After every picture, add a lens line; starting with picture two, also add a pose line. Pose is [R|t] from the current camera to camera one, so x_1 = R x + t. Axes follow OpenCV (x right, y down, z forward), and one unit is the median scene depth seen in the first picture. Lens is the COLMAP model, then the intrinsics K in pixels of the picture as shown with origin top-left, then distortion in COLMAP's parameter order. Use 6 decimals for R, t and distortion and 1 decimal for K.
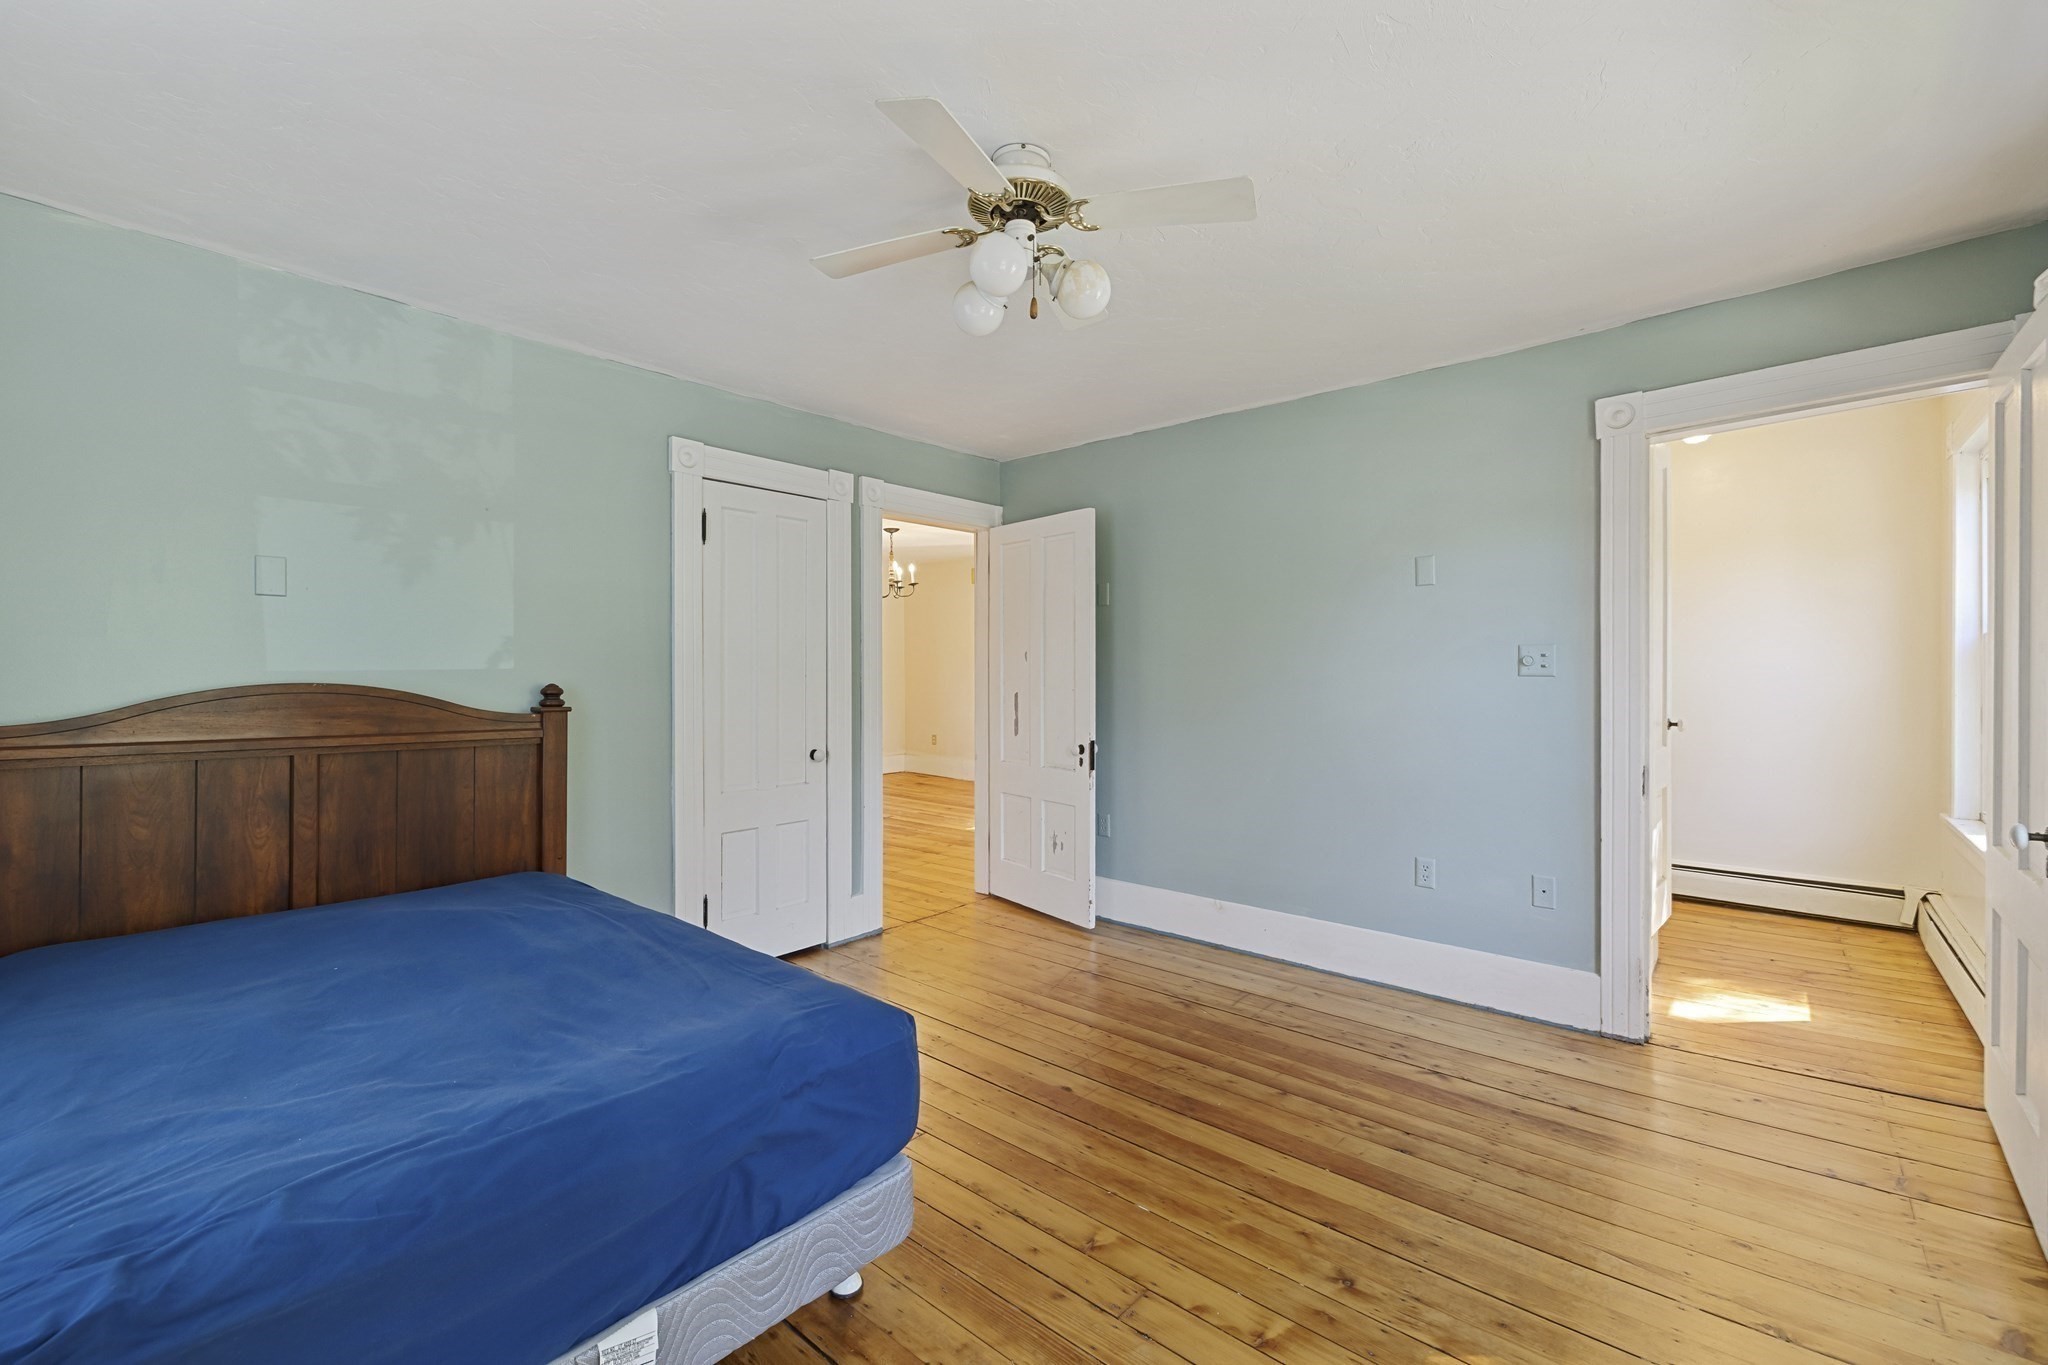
lens RADIAL K [[863.2, 0, 1005.2], [0, 863.2, 669.8], [0, 0, 1]] dist [0.001767, -0.000344]
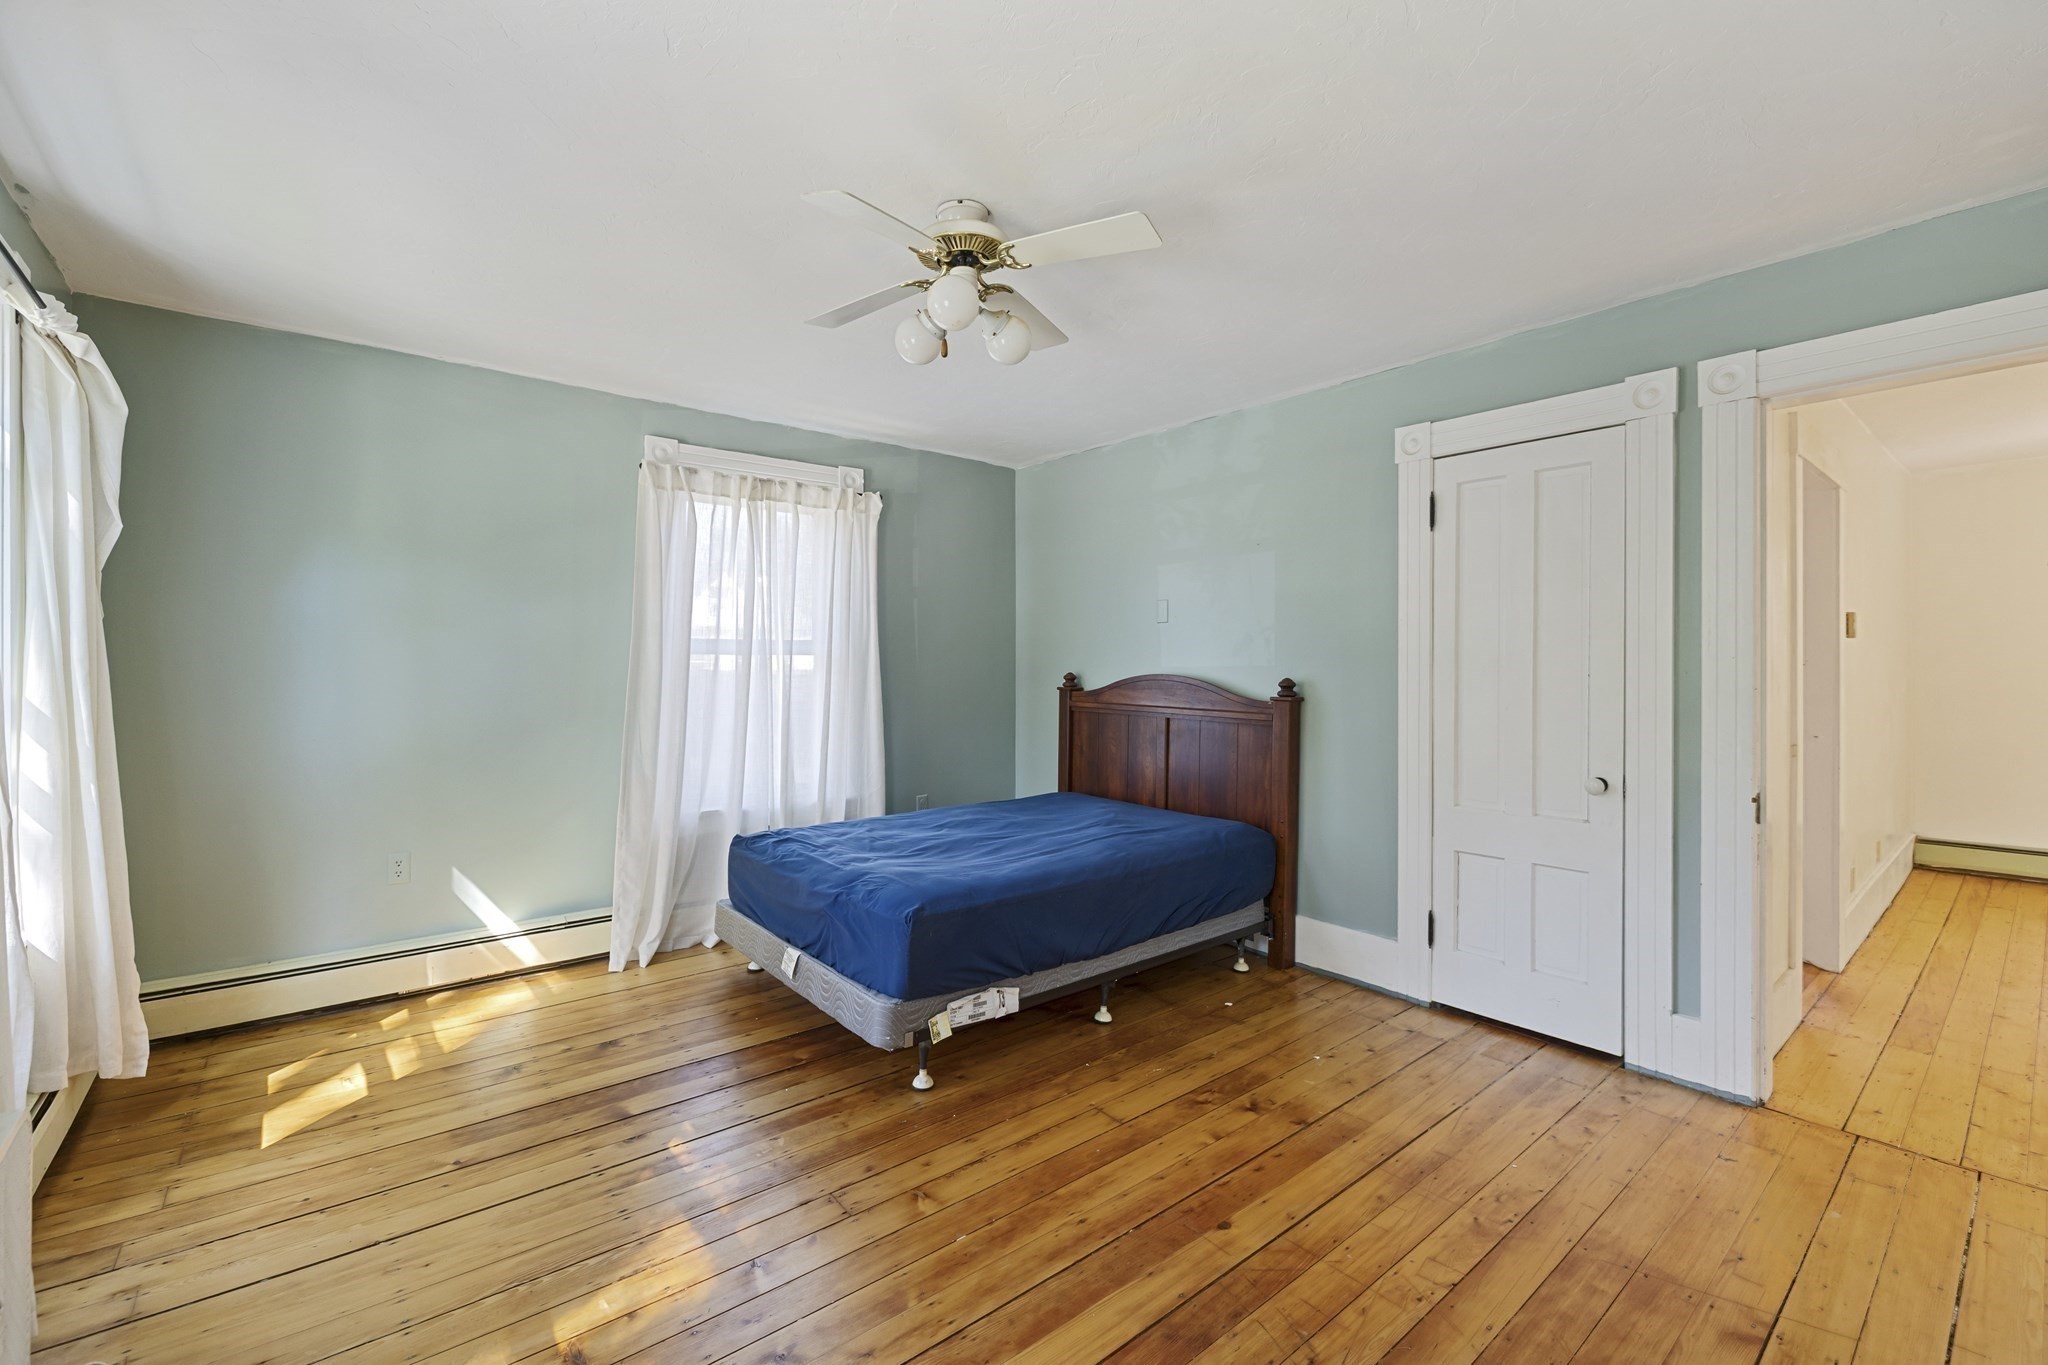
lens RADIAL K [[863.2, 0, 1021.1], [0, 863.2, 671.3], [0, 0, 1]] dist [0.001767, -0.000344]
pose [[-0.158419, 0.007882, -0.987341, 0.741255], [-0.001072, 0.999966, 0.008155, -0.002565], [0.987371, 0.002350, -0.158405, 0.835449]]
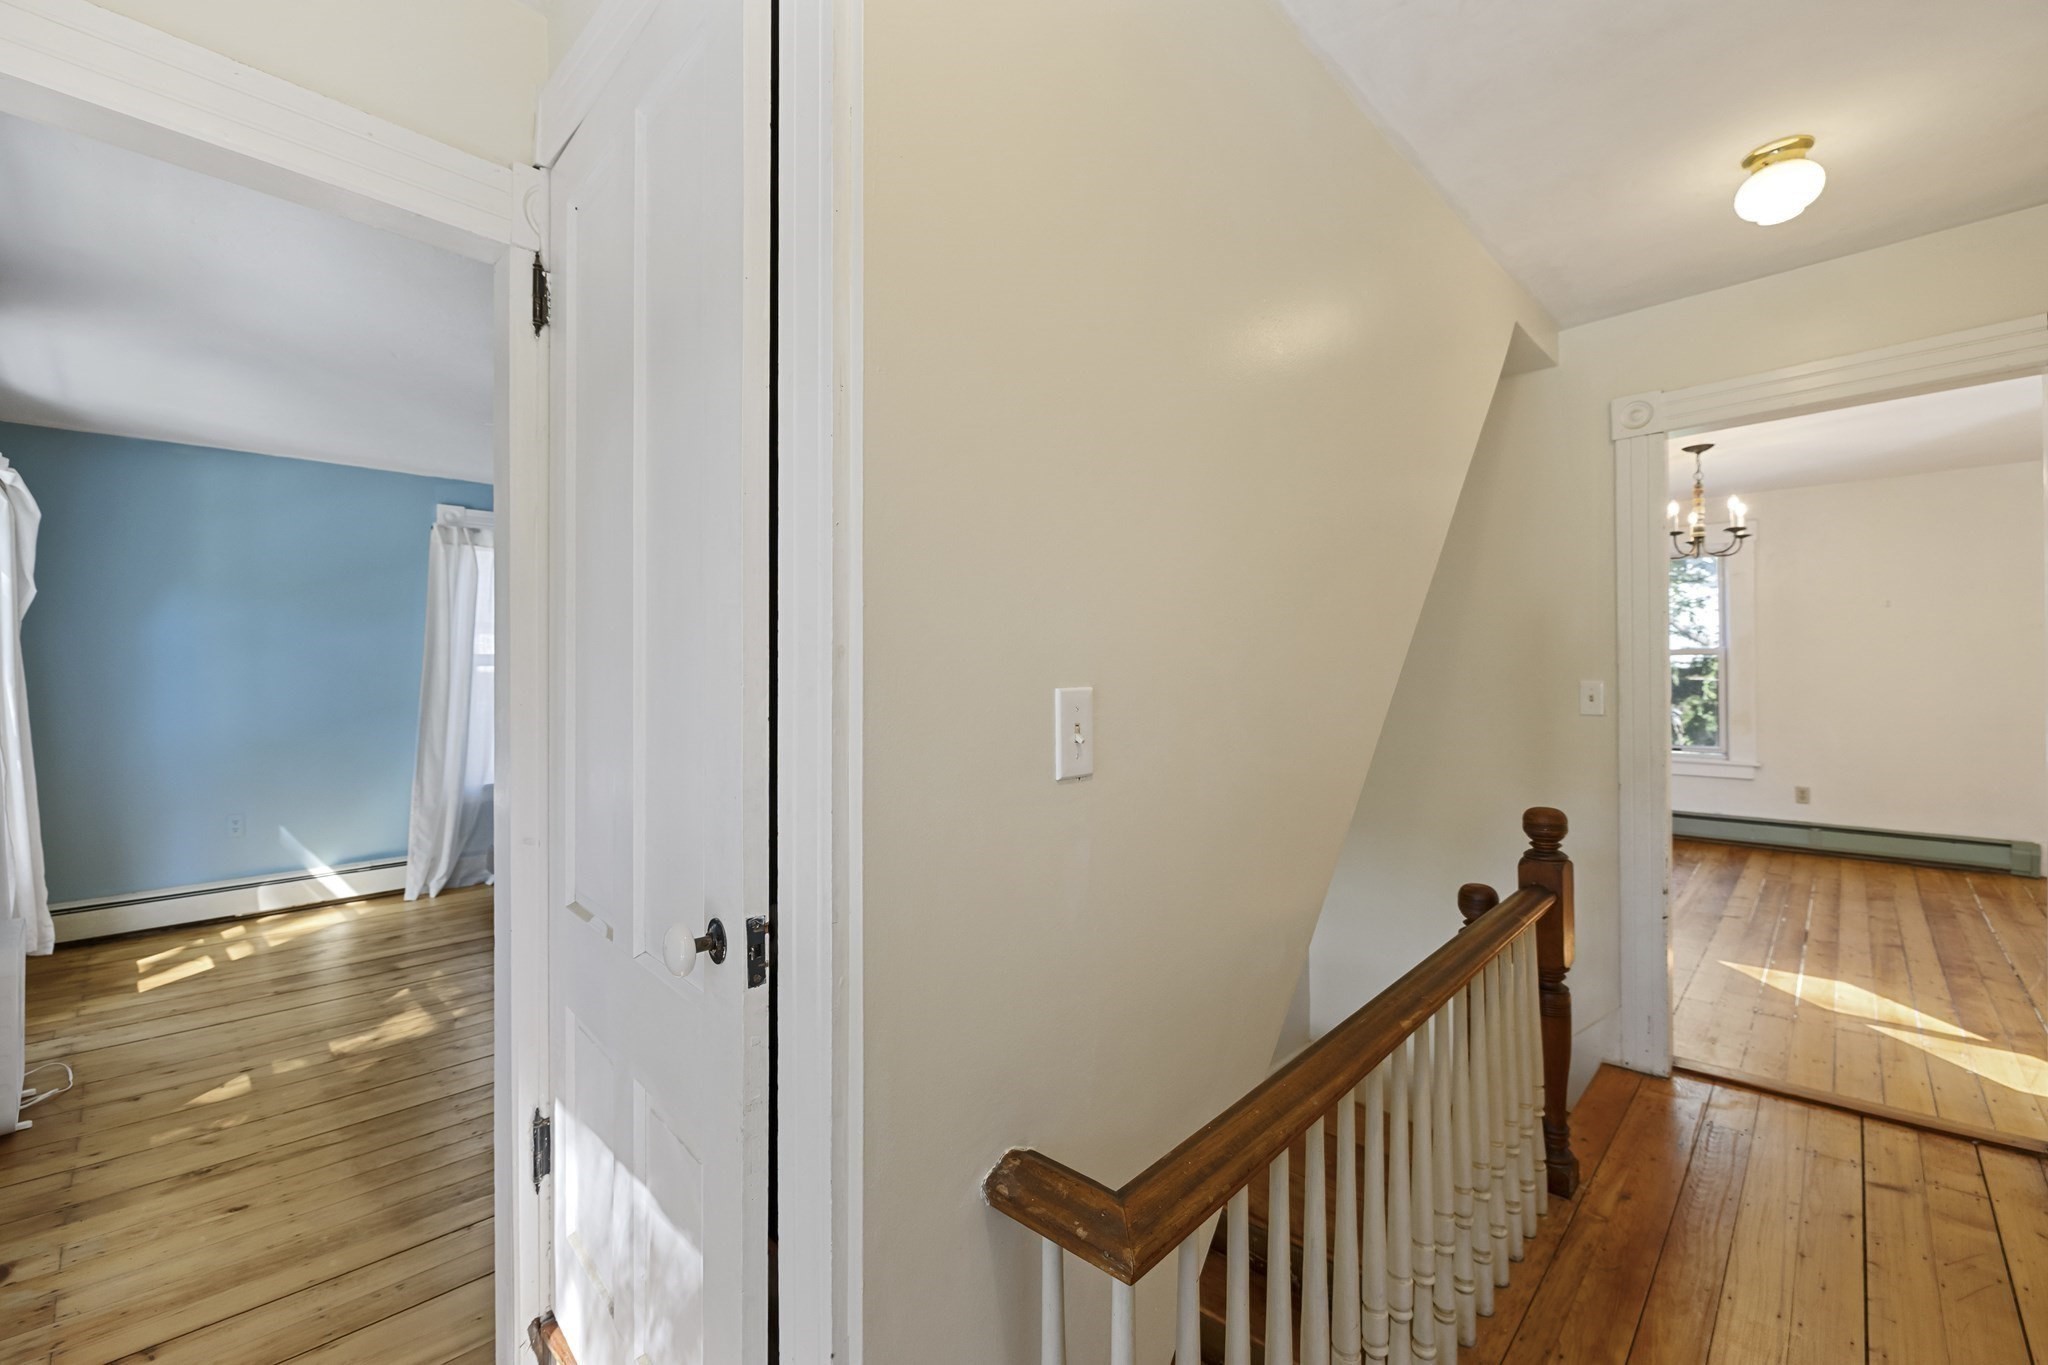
lens RADIAL K [[863.2, 0, 1021.2], [0, 863.2, 669.9], [0, 0, 1]] dist [0.001767, -0.000344]
pose [[-0.046427, 0.008261, -0.998888, 1.232189], [0.000949, 0.999966, 0.008226, -0.026031], [0.998921, -0.000566, -0.046433, 1.327248]]
